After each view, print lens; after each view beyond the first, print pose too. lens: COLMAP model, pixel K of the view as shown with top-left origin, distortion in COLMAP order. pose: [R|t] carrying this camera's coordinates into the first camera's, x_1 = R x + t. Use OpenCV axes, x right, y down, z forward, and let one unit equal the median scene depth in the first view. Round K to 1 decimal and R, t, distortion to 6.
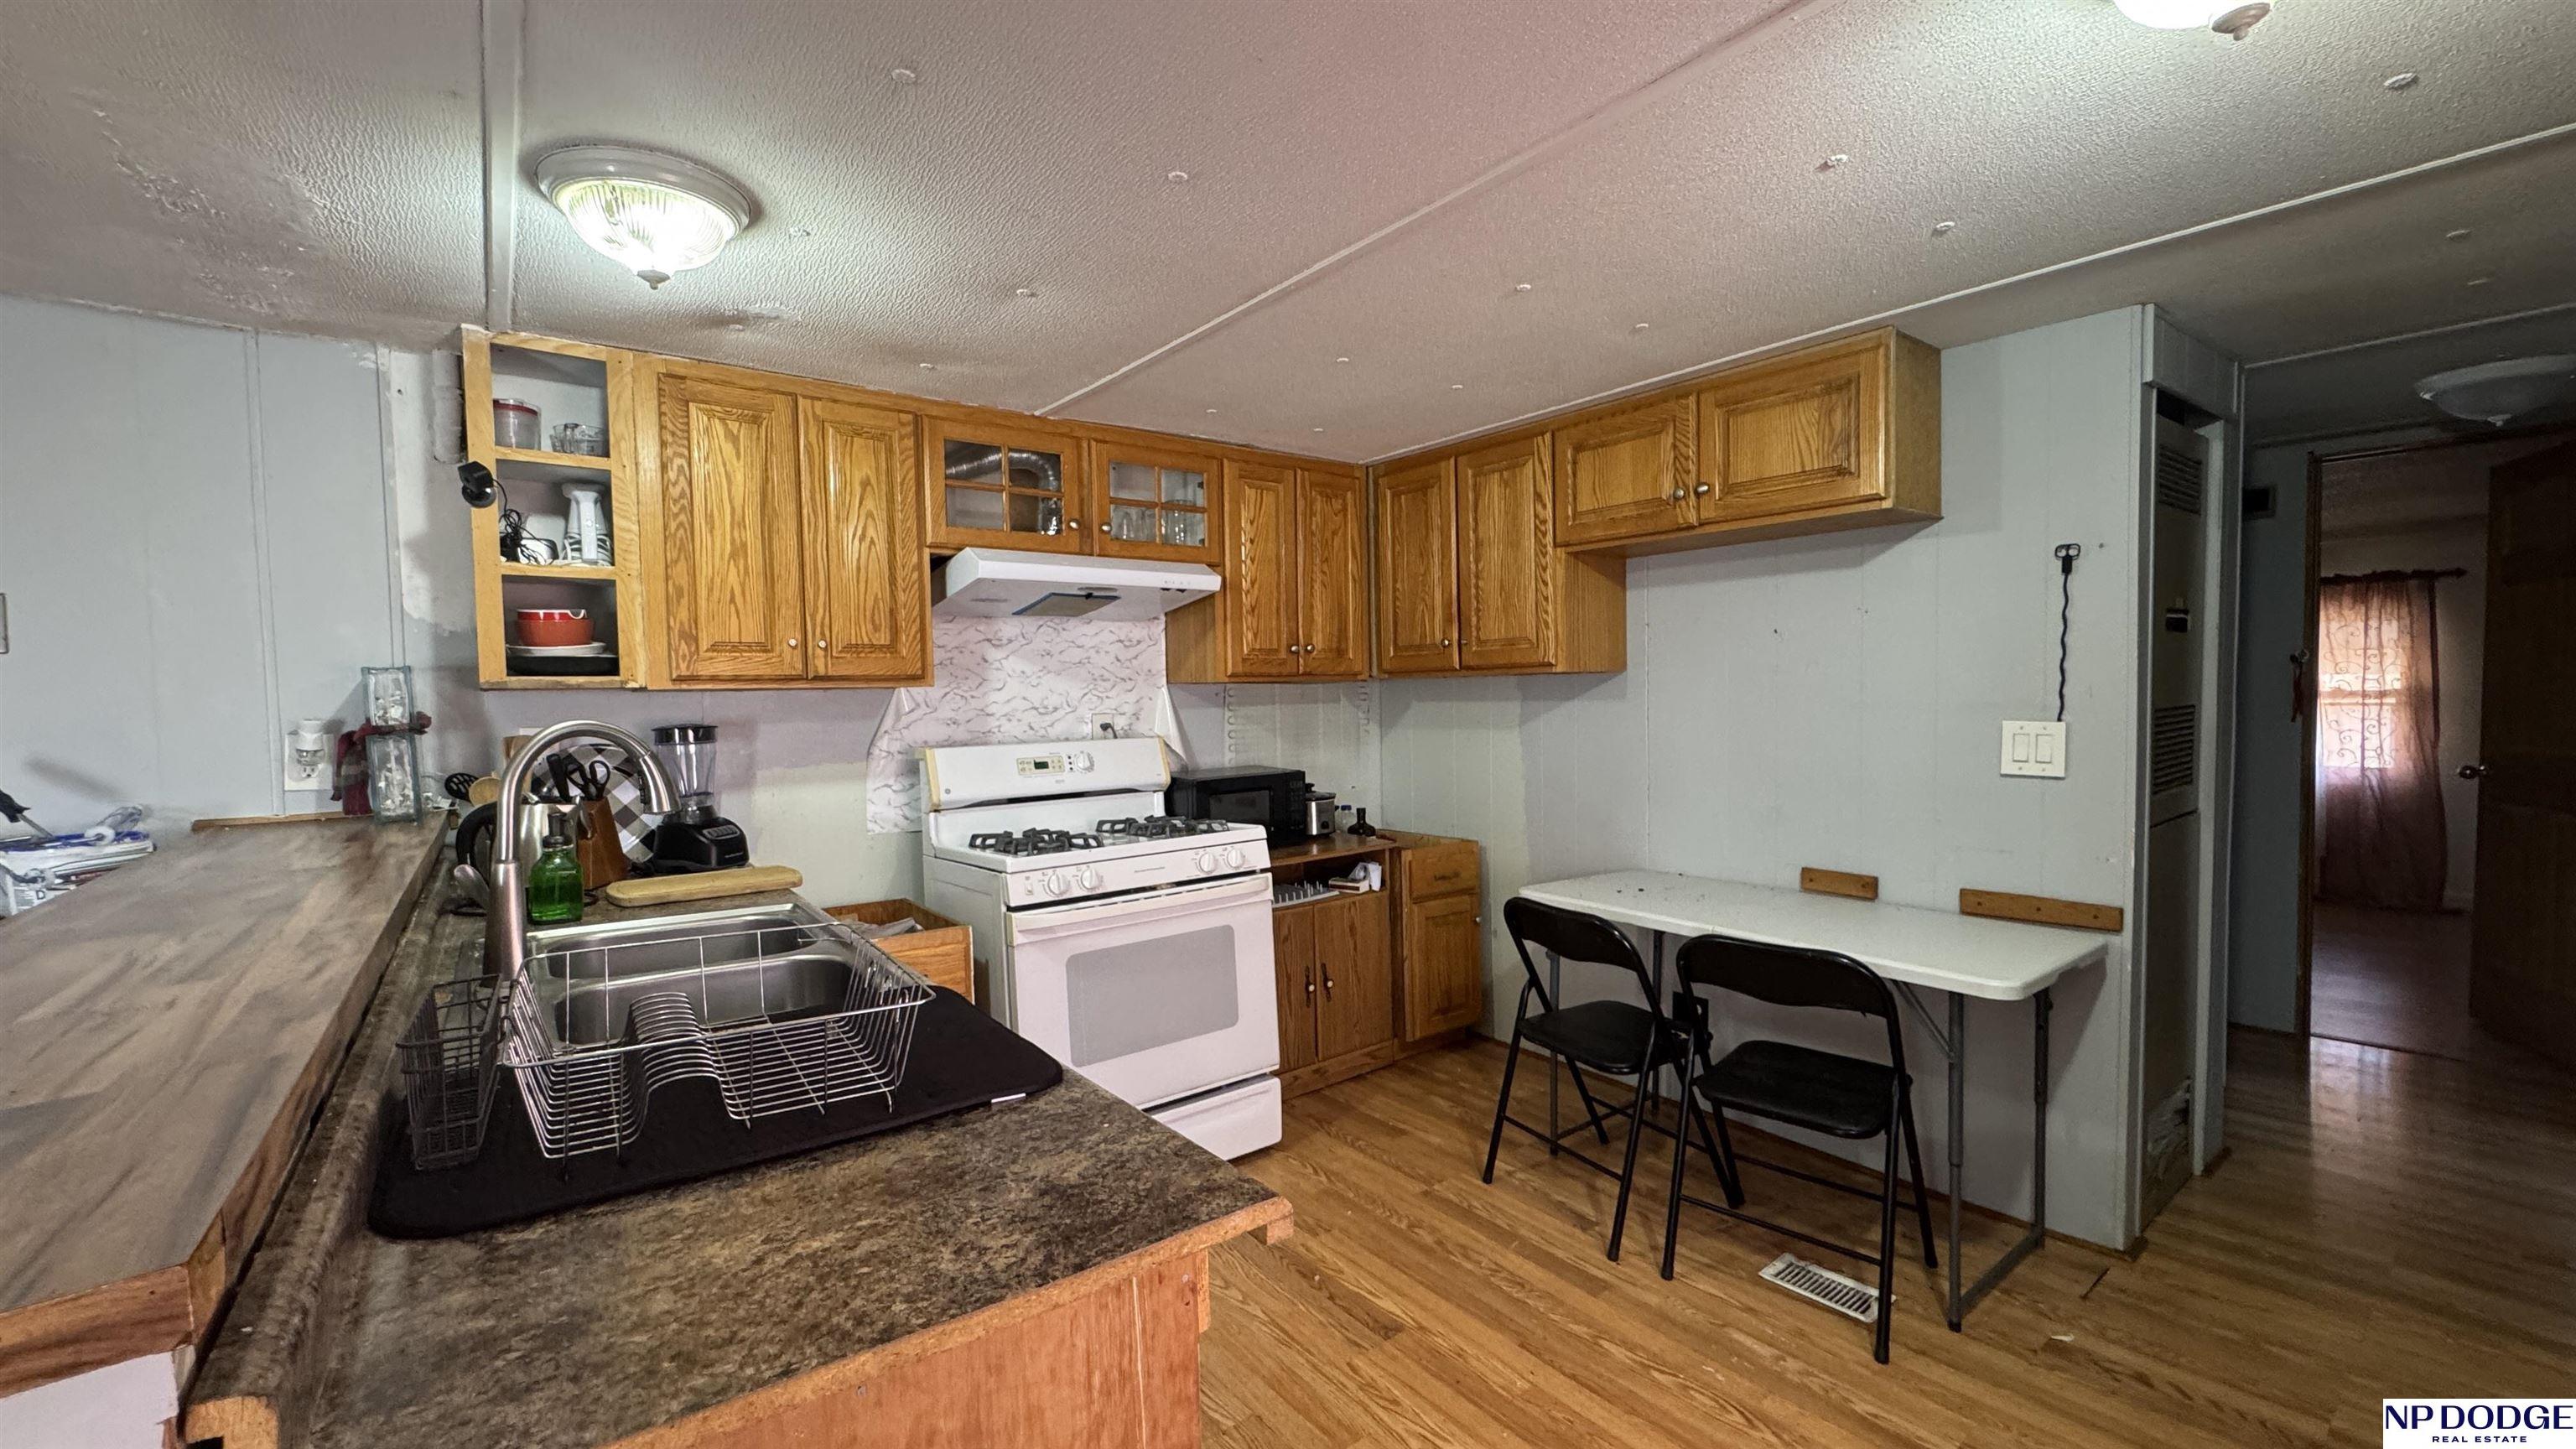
lens RADIAL K [[1029.9, 0, 1288.0], [0, 1029.9, 724.5], [0, 0, 1]] dist [0.000974, -0.000299]
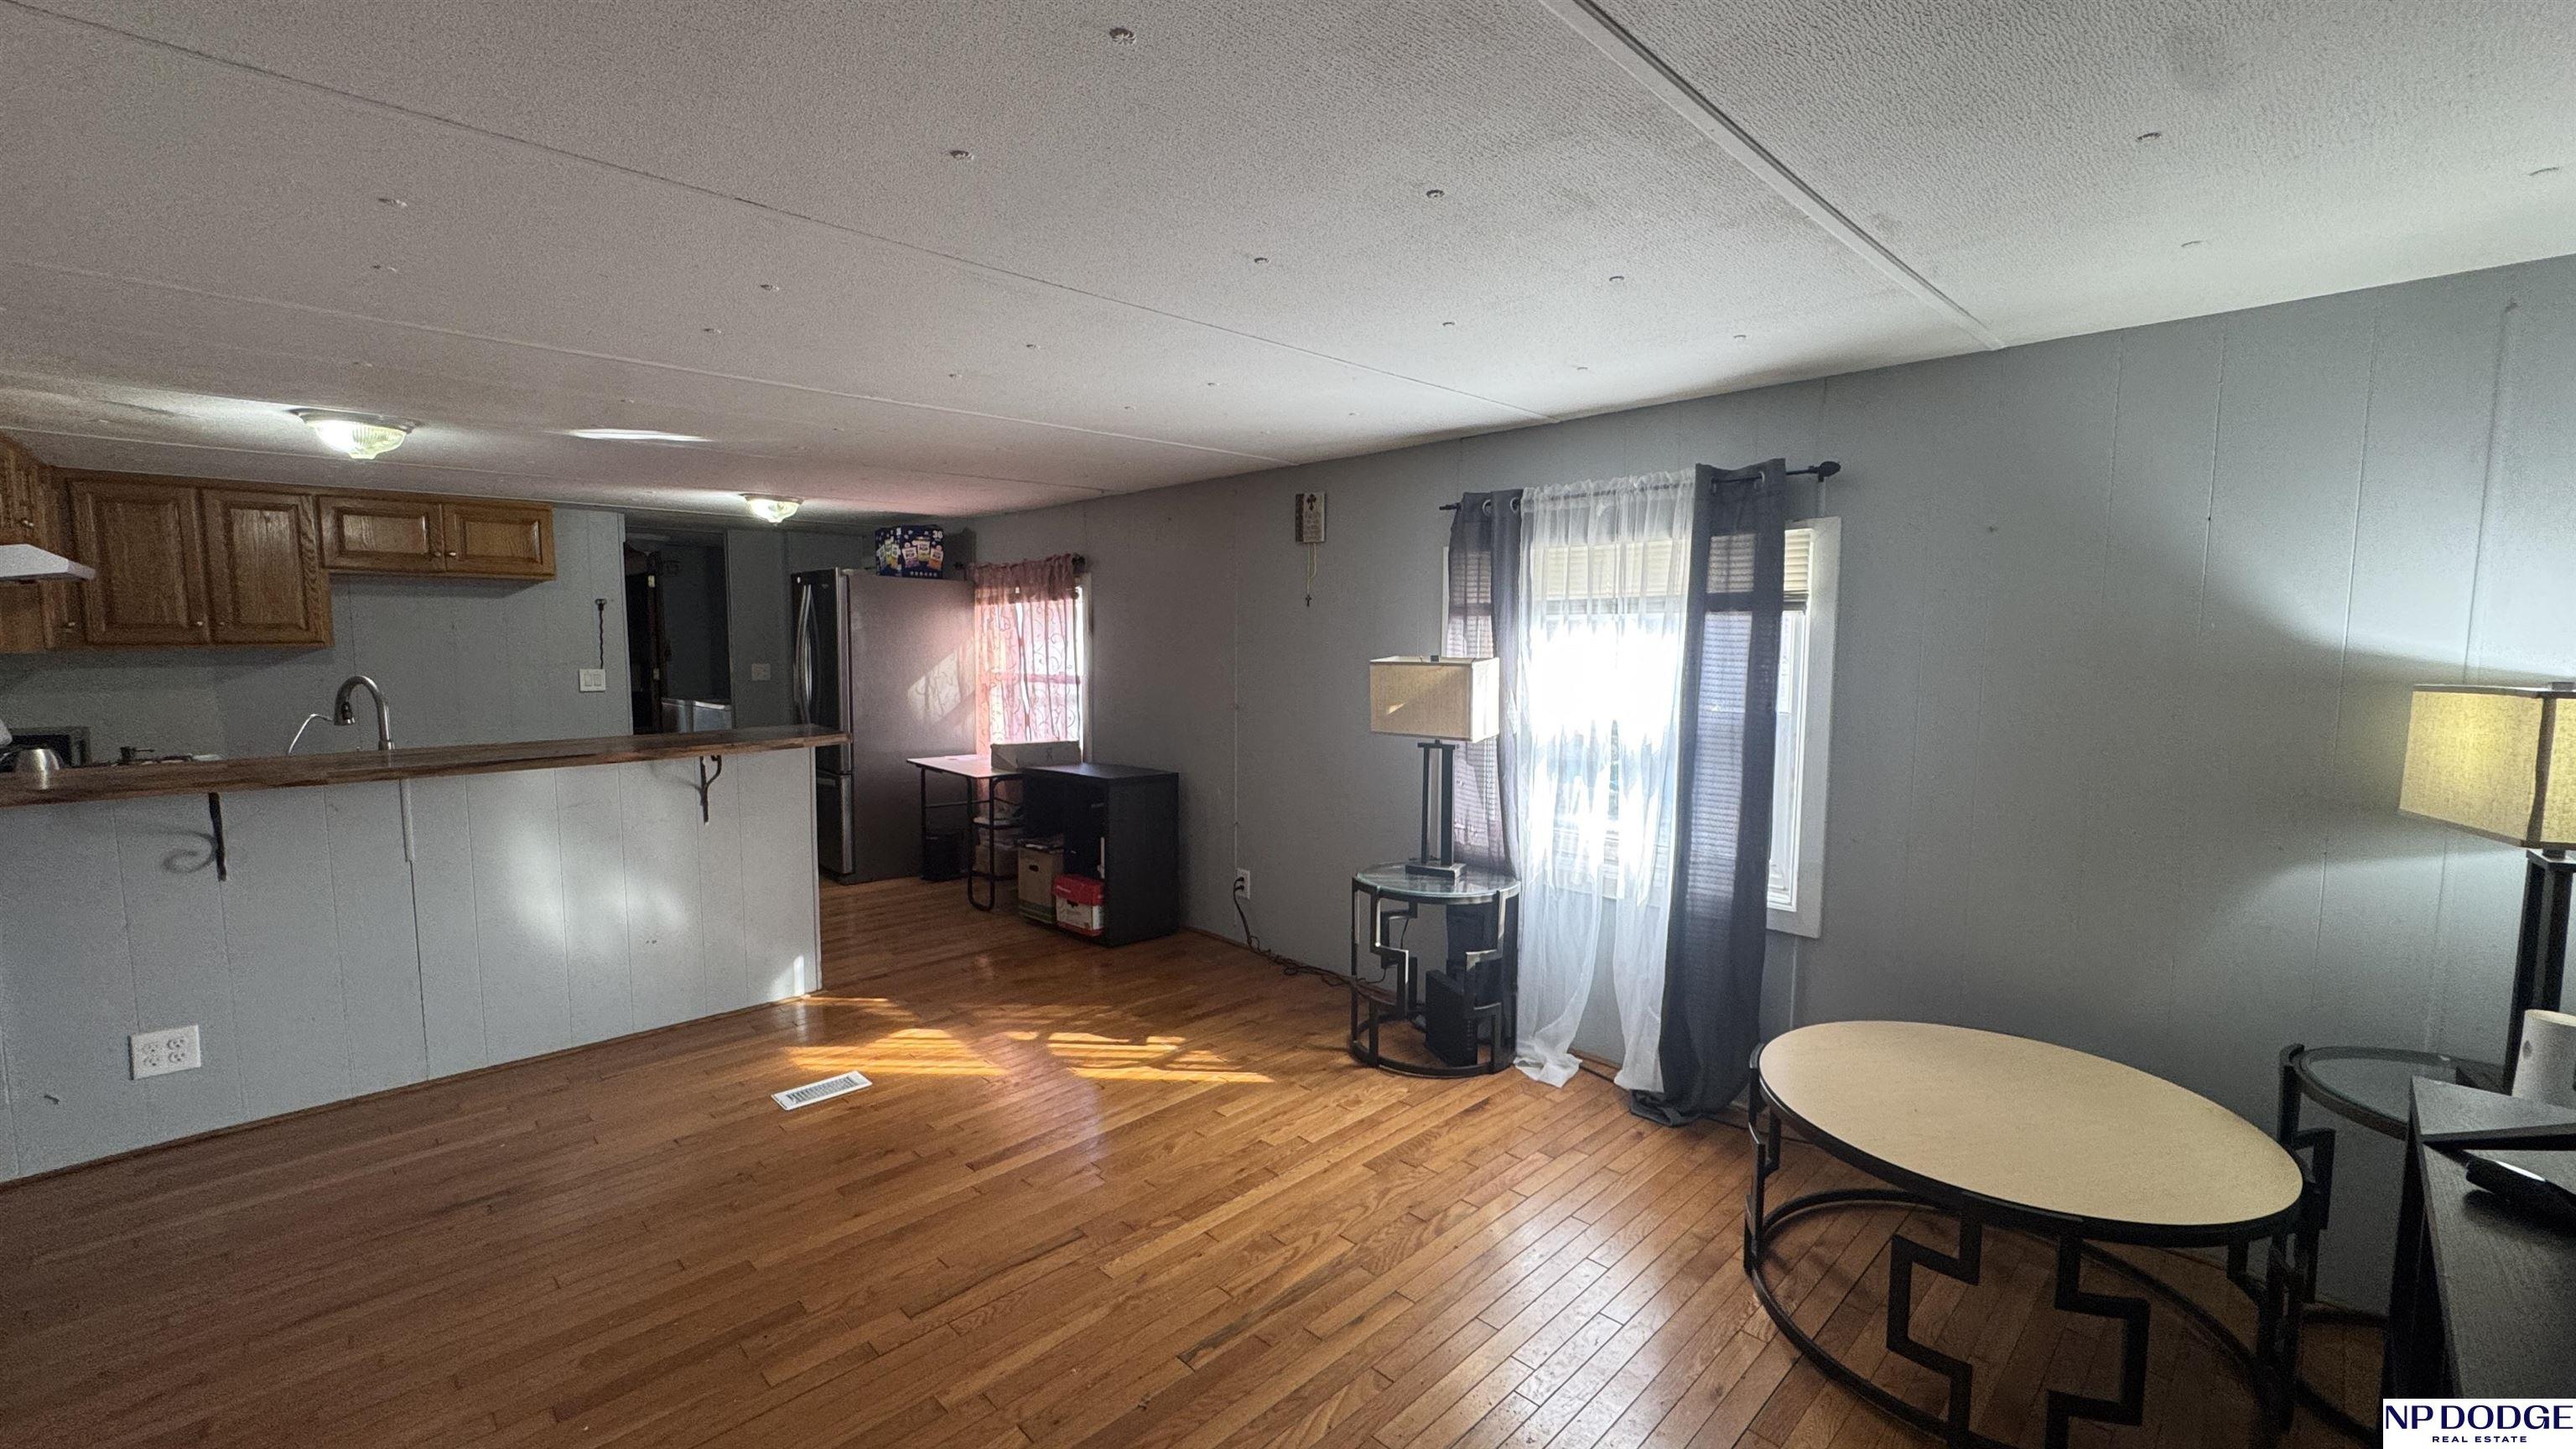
lens RADIAL K [[1029.9, 0, 1288.0], [0, 1029.9, 724.5], [0, 0, 1]] dist [0.000974, -0.000299]
pose [[-0.112912, -0.069896, 0.991144, -1.735908], [0.039506, 0.996418, 0.074768, 0.009609], [-0.992819, 0.047598, -0.109746, -0.342967]]
